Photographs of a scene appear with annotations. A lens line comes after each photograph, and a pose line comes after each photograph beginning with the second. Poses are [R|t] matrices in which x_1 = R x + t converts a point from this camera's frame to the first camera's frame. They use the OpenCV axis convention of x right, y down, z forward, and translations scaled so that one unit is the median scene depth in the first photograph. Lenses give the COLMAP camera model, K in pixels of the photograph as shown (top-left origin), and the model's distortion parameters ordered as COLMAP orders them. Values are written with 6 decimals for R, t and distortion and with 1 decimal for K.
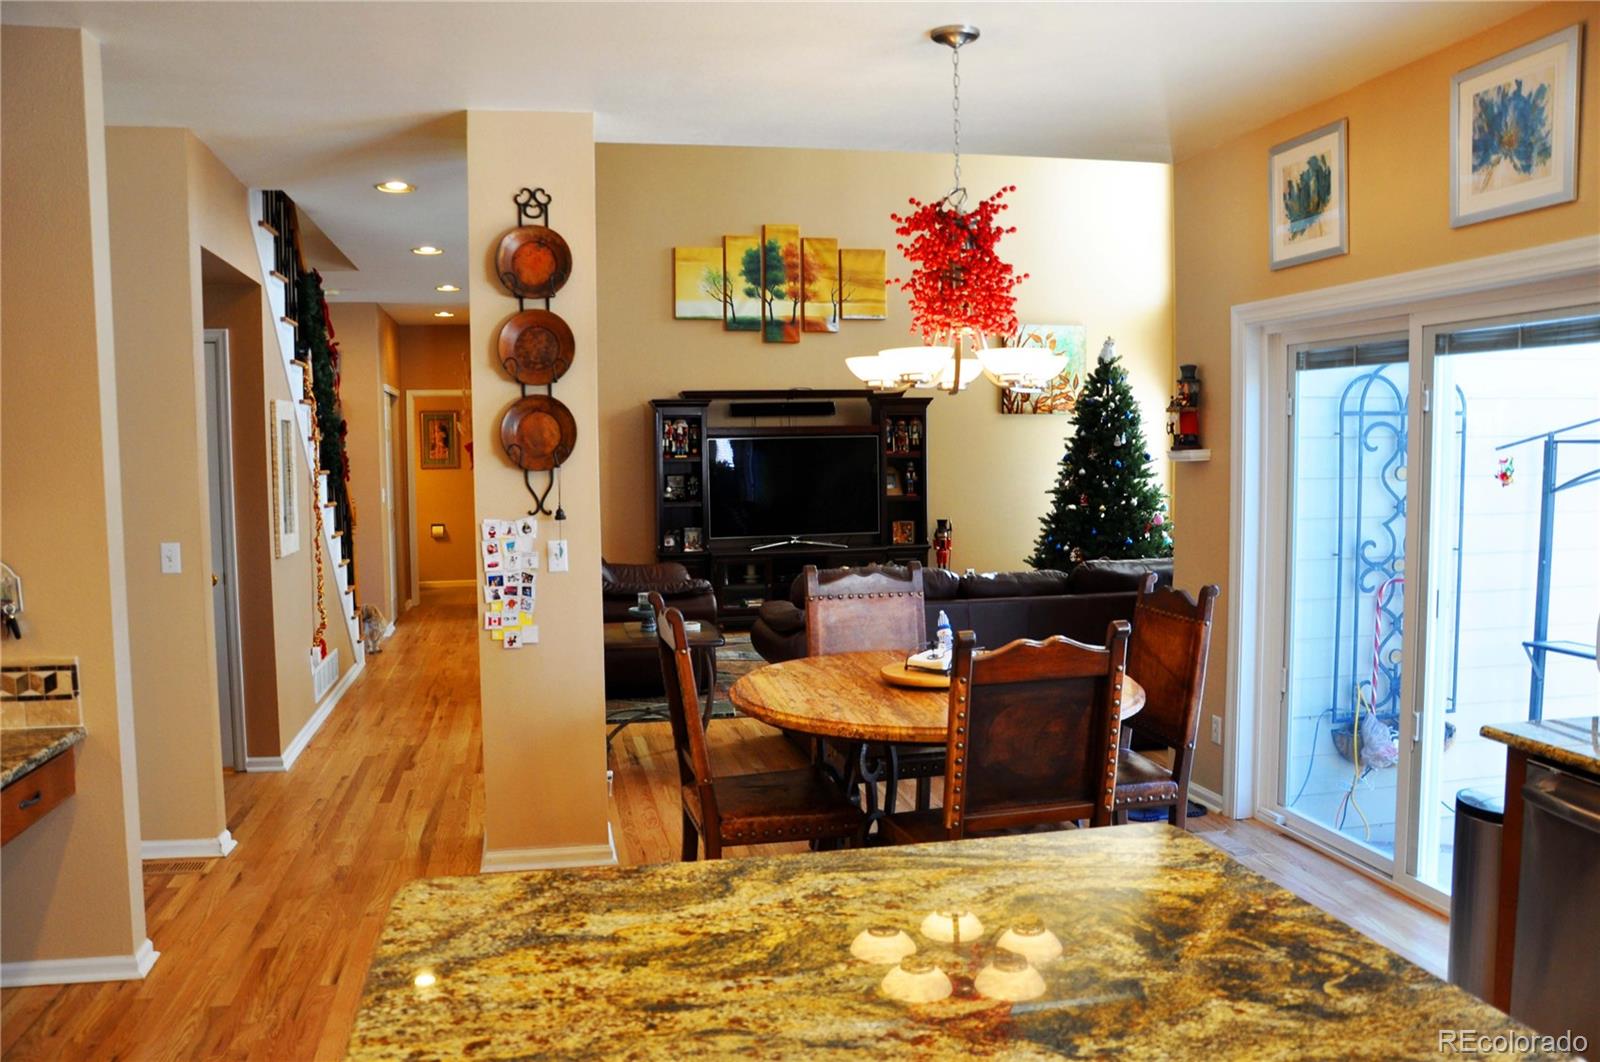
lens RADIAL K [[1244.4, 0, 788.4], [0, 1244.4, 551.6], [0, 0, 1]] dist [-0.166615, 0.128545]
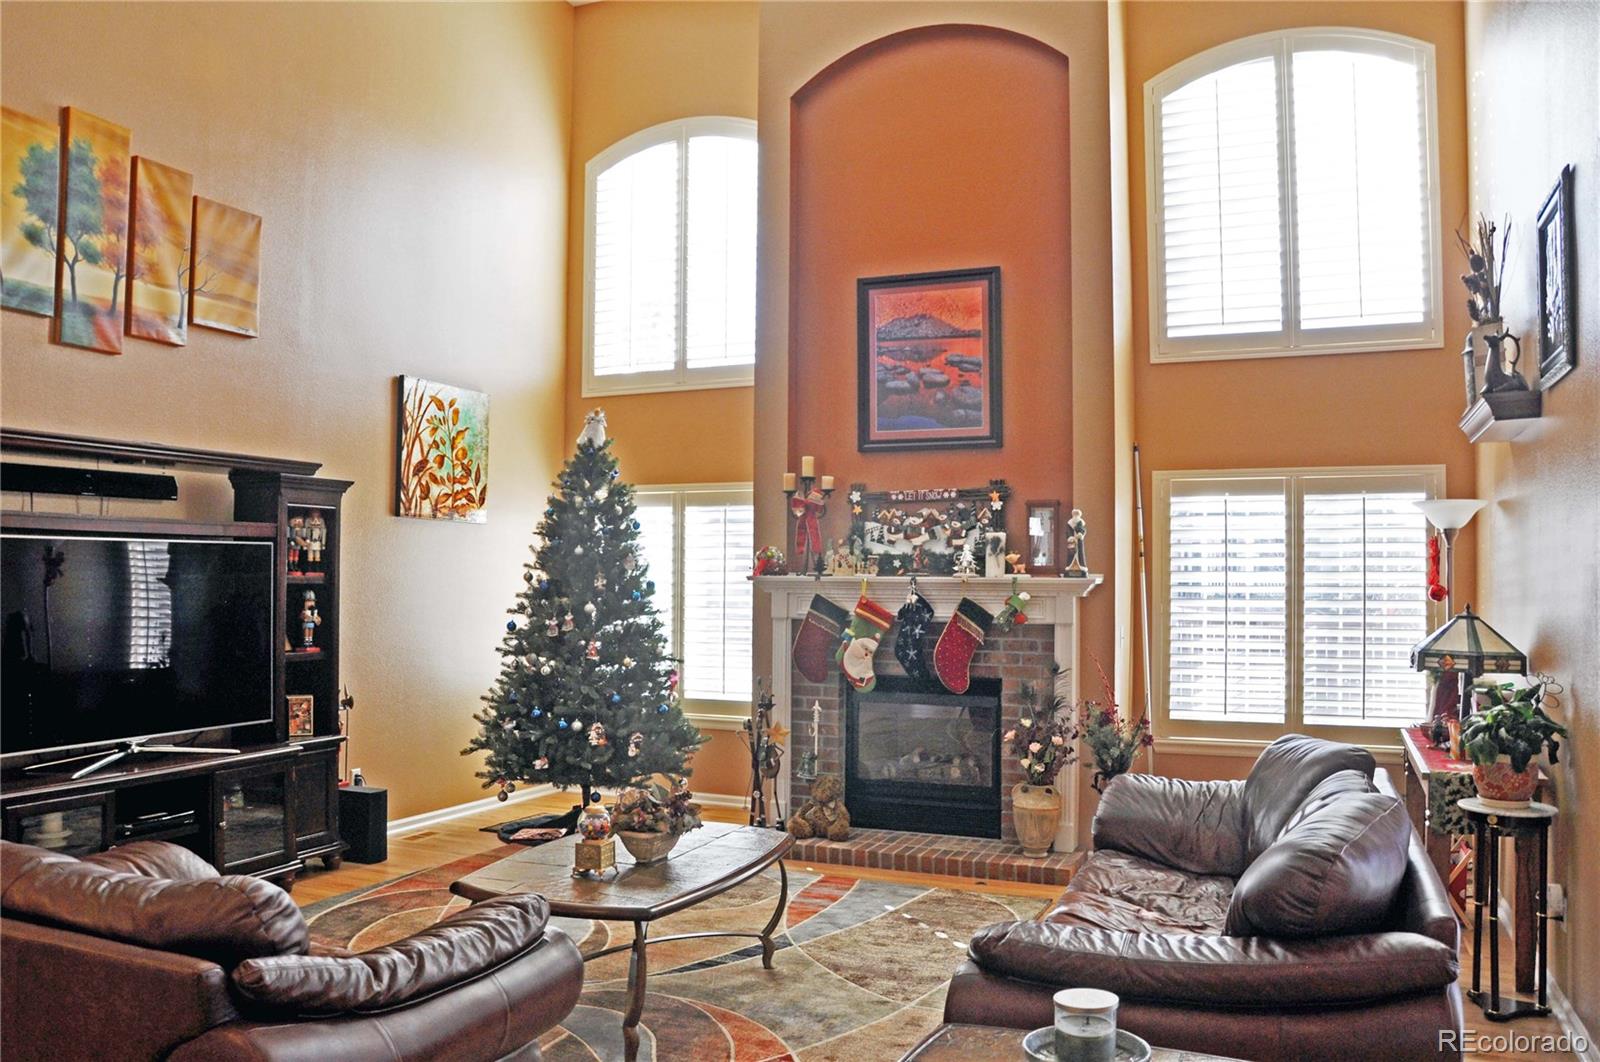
lens RADIAL K [[1244.4, 0, 788.4], [0, 1244.4, 551.6], [0, 0, 1]] dist [-0.166615, 0.128545]
pose [[0.582913, 0.035322, 0.811767, -0.226498], [0.056580, 0.994865, -0.083918, -0.031314], [-0.810562, 0.094847, 0.577921, 0.501890]]
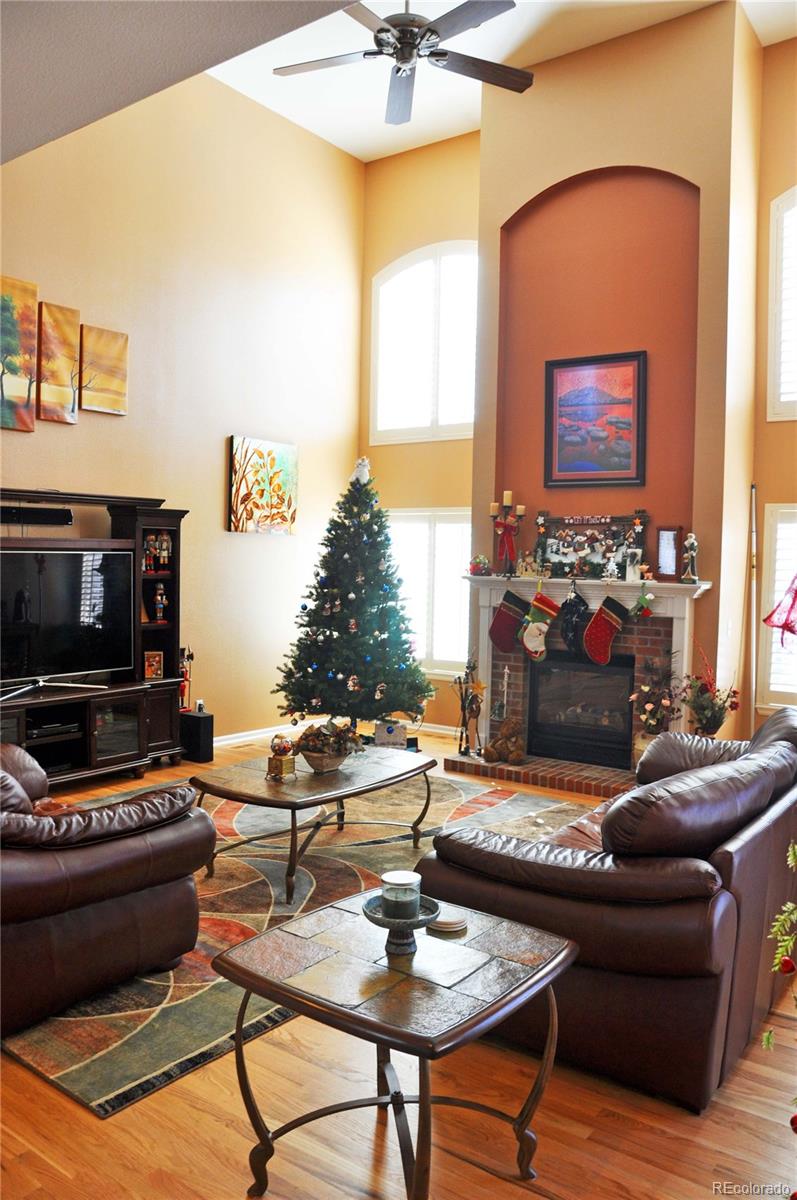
lens RADIAL K [[917.1, 0, 404.0], [0, 917.1, 632.1], [0, 0, 1]] dist [-0.173662, 0.113897]
pose [[0.746744, -0.021873, 0.664752, -0.194529], [0.026352, 0.999647, 0.003290, -0.036238], [-0.664589, 0.015061, 0.747057, 0.419995]]
